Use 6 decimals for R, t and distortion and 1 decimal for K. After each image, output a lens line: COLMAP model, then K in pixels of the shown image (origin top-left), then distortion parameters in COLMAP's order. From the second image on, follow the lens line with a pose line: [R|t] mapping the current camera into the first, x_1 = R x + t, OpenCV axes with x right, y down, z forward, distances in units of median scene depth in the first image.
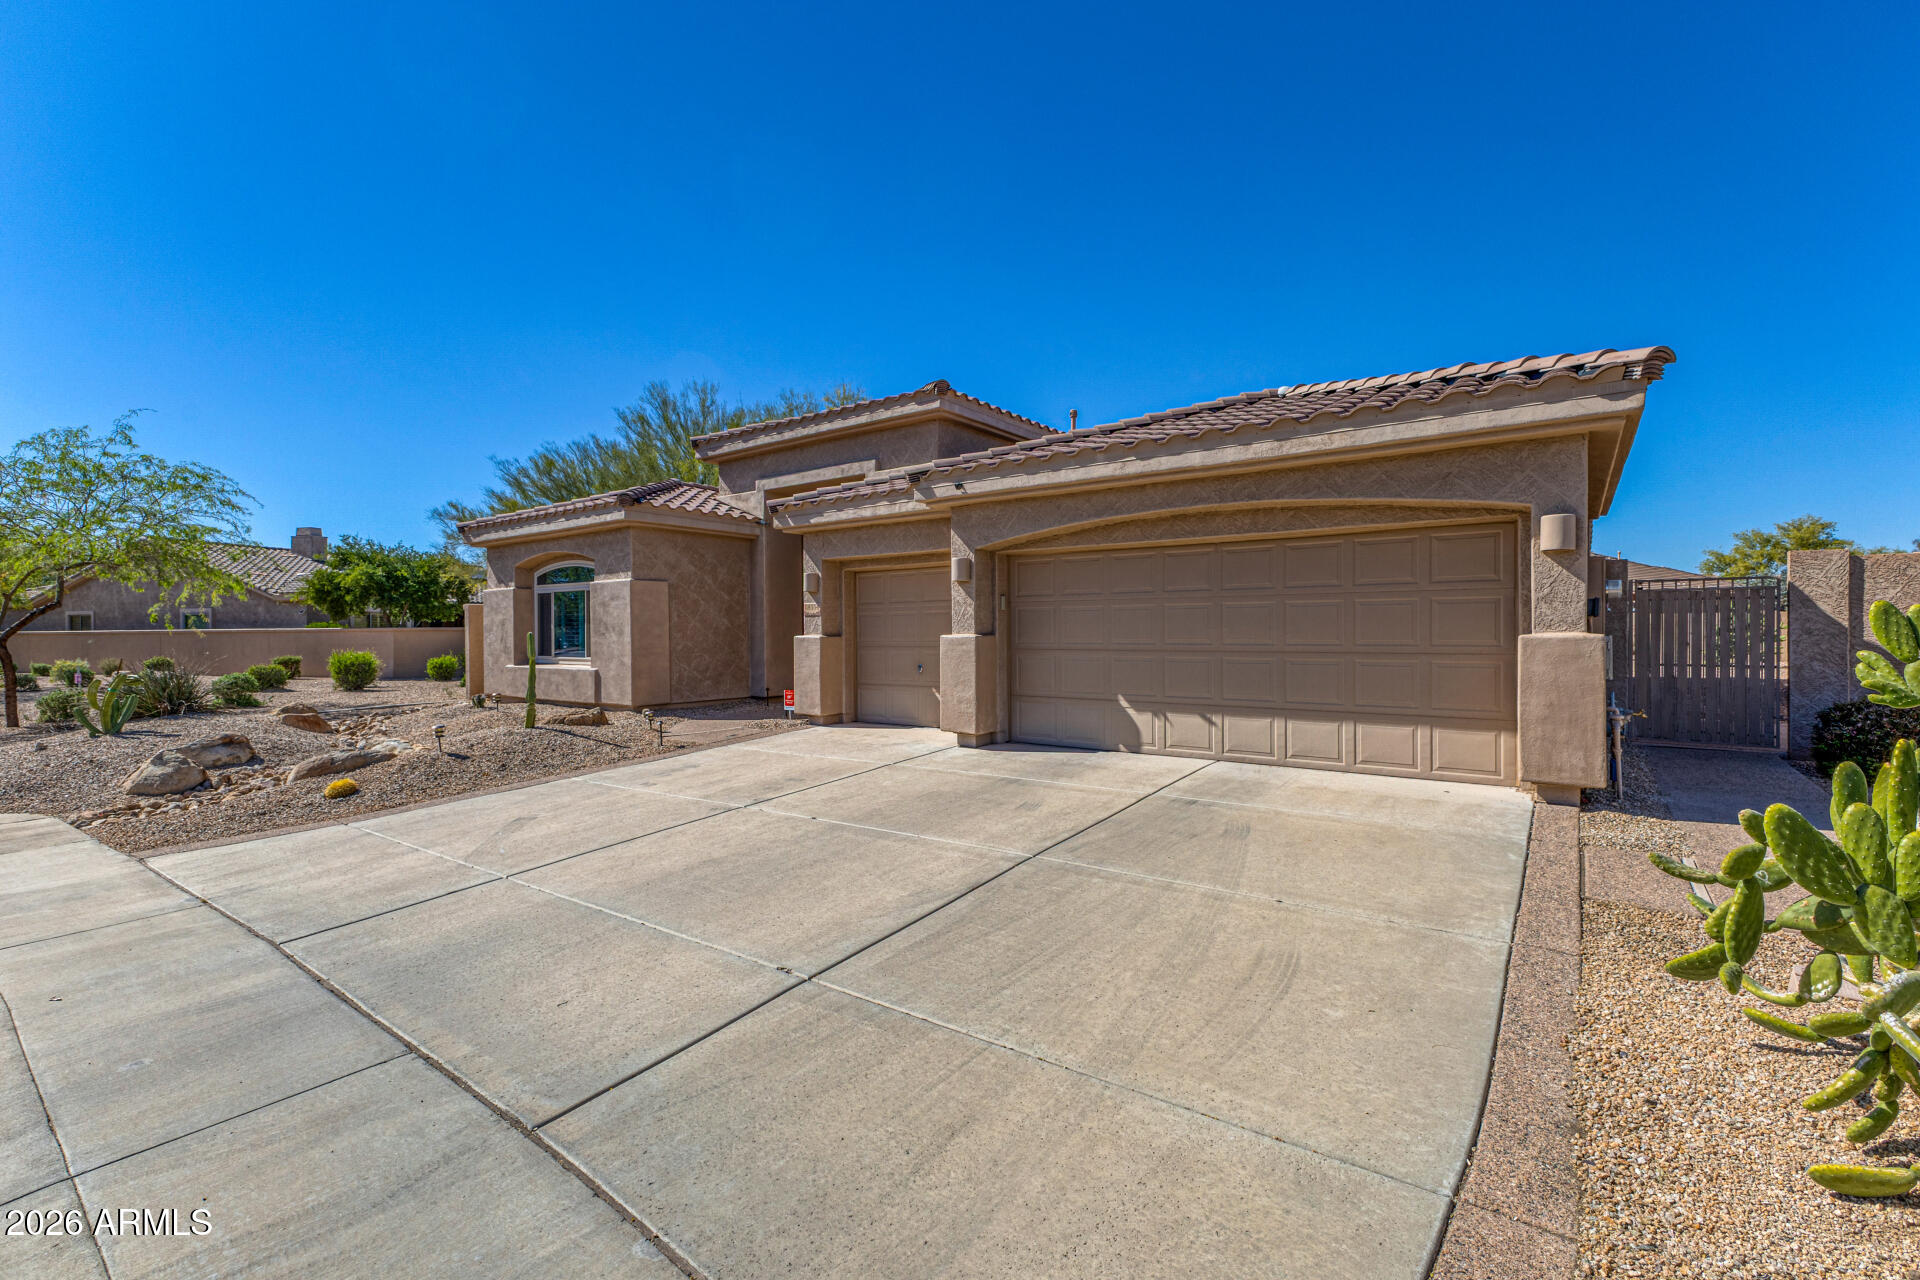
lens RADIAL K [[832.2, 0, 959.3], [0, 832.2, 630.9], [0, 0, 1]] dist [0.008896, 0.000260]
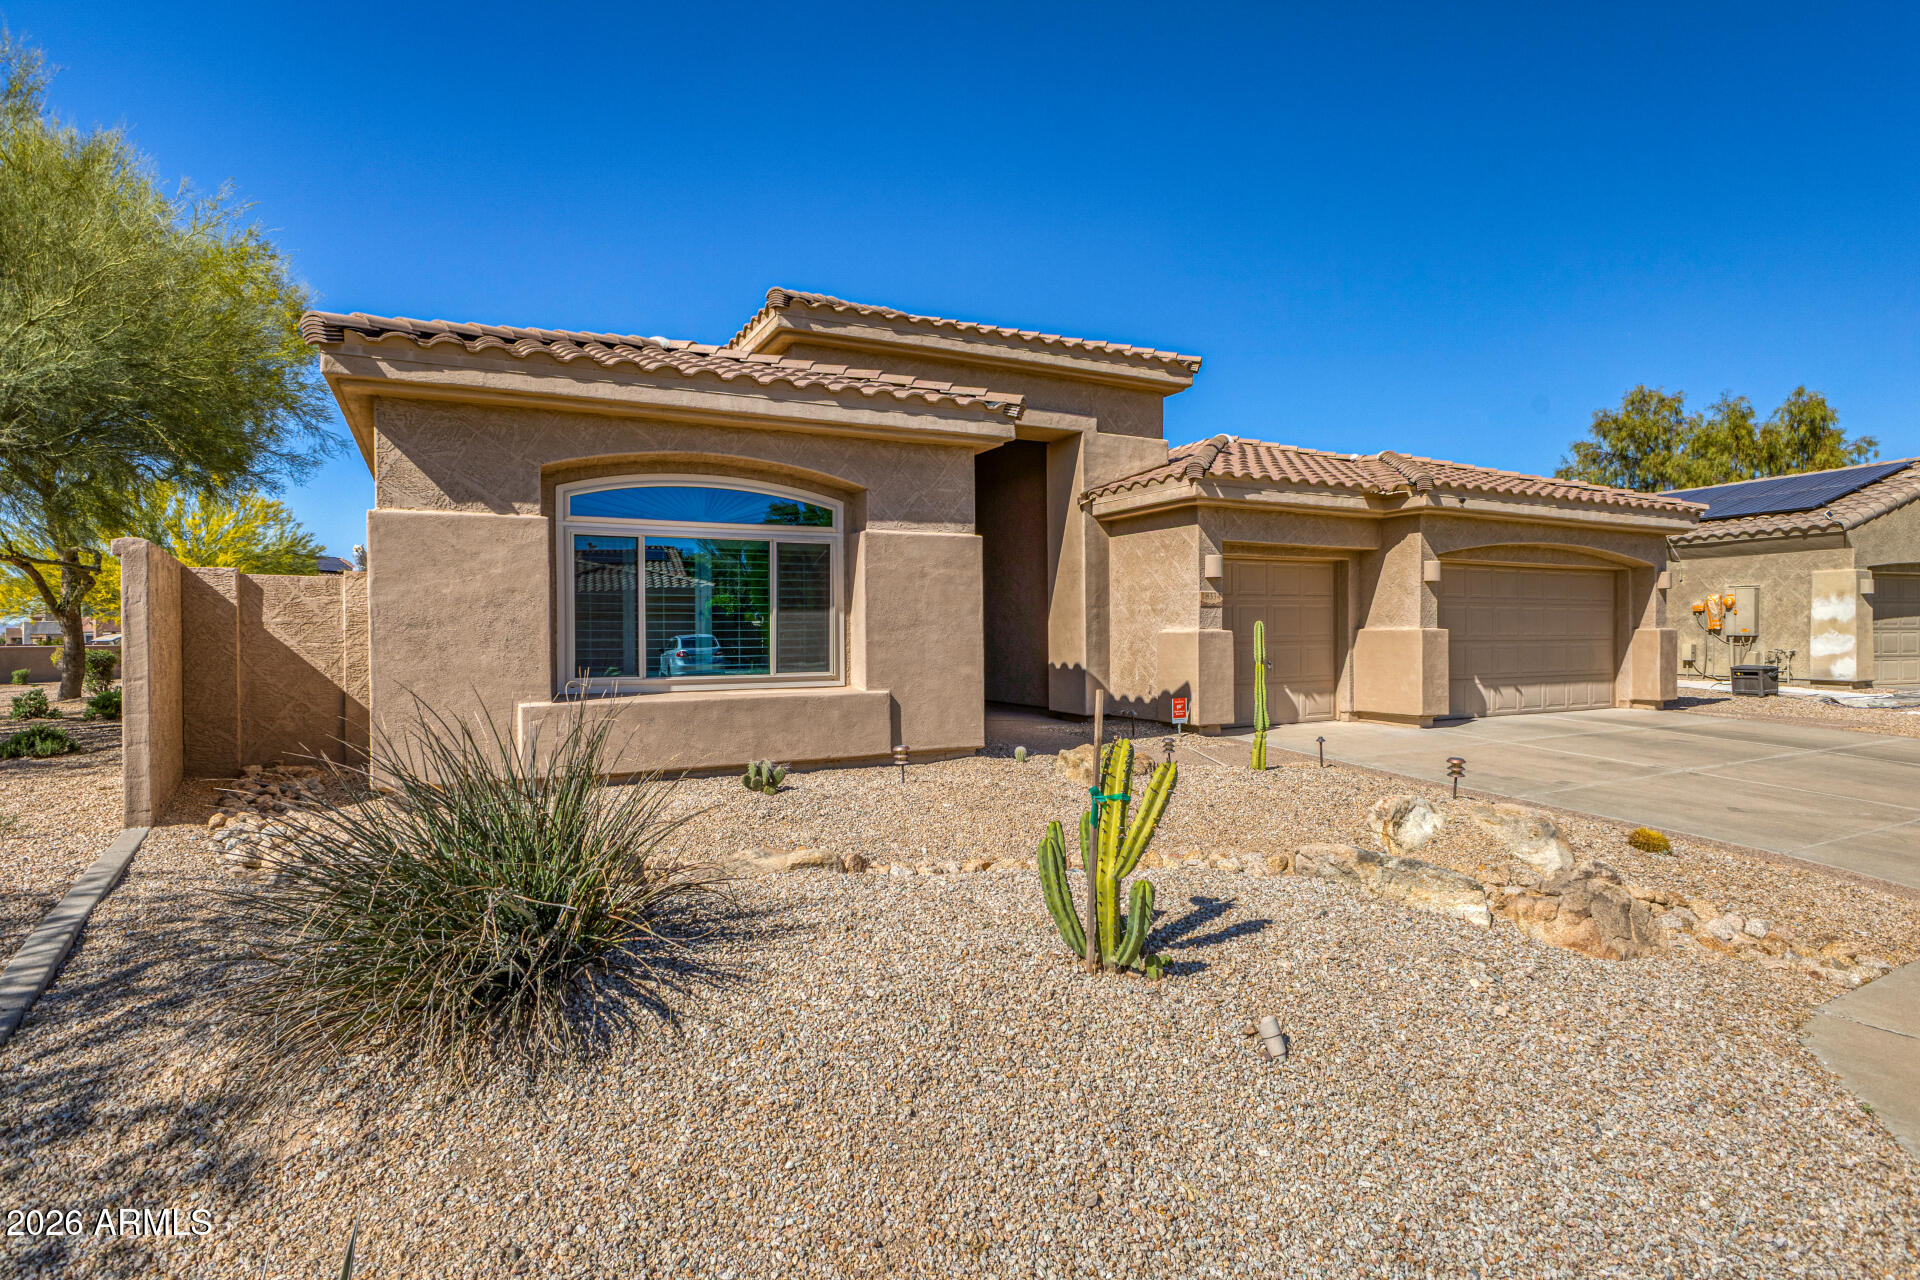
lens RADIAL K [[1007.9, 0, 960.0], [0, 1007.9, 640.0], [0, 0, 1]] dist [0.000051, 0.000021]
pose [[0.416118, -0.002621, 0.909307, -1.256131], [0.002072, 0.999996, 0.001934, 0.013785], [-0.909308, 0.001079, 0.416122, 0.836584]]
